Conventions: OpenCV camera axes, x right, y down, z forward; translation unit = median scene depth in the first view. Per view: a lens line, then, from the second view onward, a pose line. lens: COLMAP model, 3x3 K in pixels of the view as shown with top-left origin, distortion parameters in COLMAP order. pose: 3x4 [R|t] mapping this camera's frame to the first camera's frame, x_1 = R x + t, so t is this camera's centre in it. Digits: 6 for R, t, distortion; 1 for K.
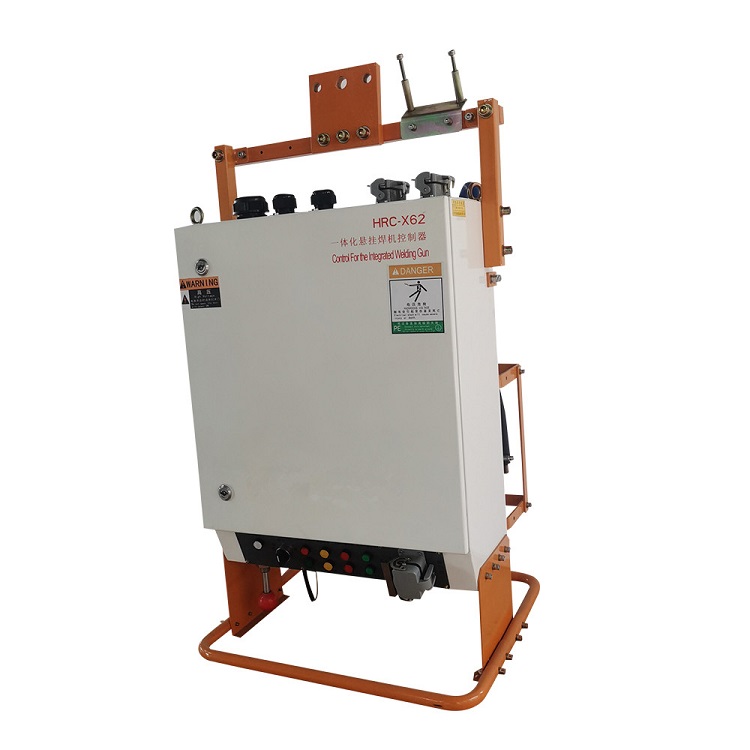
lens RADIAL K [[704.6, 0, 374.0], [0, 704.6, 355.6], [0, 0, 1]] dist [0.000622, -0.003925]
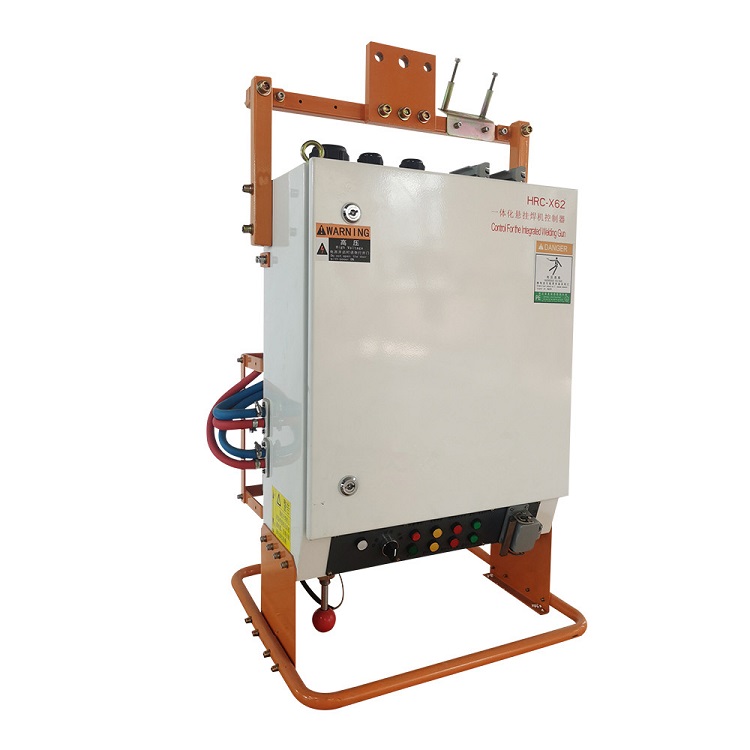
lens RADIAL K [[610.1, 0, 358.2], [0, 610.1, 335.3], [0, 0, 1]] dist [-0.002644, -0.003470]
pose [[0.653429, 0.036656, 0.756100, -0.870590], [0.031334, 0.996661, -0.075398, 0.083192], [-0.756339, 0.072959, 0.650098, 0.592631]]
